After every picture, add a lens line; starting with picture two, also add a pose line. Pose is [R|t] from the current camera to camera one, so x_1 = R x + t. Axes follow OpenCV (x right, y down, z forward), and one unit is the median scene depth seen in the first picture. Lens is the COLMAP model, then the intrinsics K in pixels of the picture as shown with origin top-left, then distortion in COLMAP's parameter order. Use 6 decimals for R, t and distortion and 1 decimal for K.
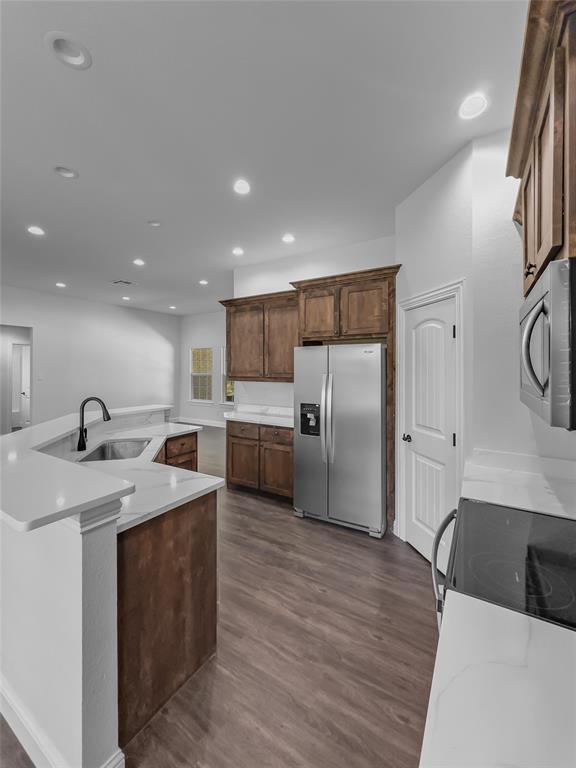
lens RADIAL K [[311.4, 0, 288.7], [0, 311.4, 383.4], [0, 0, 1]] dist [-0.000007, -0.000507]
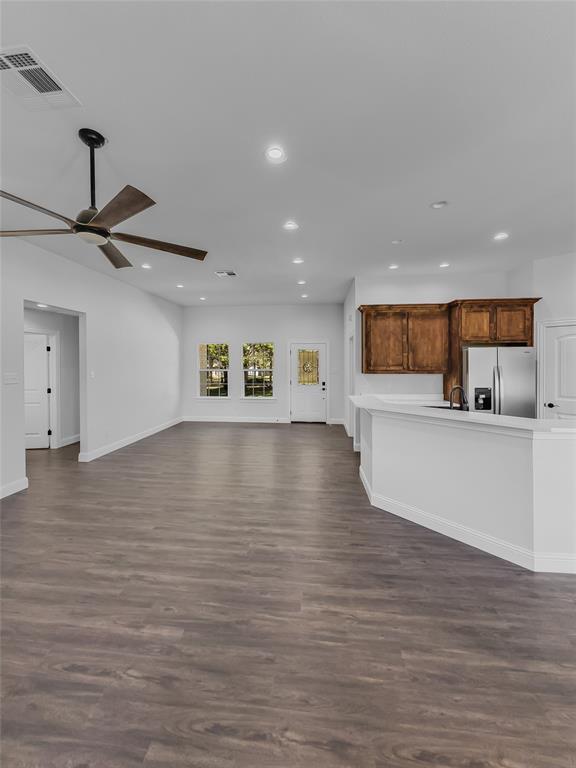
lens RADIAL K [[311.4, 0, 284.7], [0, 311.4, 382.5], [0, 0, 1]] dist [-0.000007, -0.000507]
pose [[0.902927, -0.017430, 0.429441, -1.301831], [0.019406, 0.999812, -0.000222, 0.024625], [-0.429356, 0.008534, 0.903095, 0.102601]]
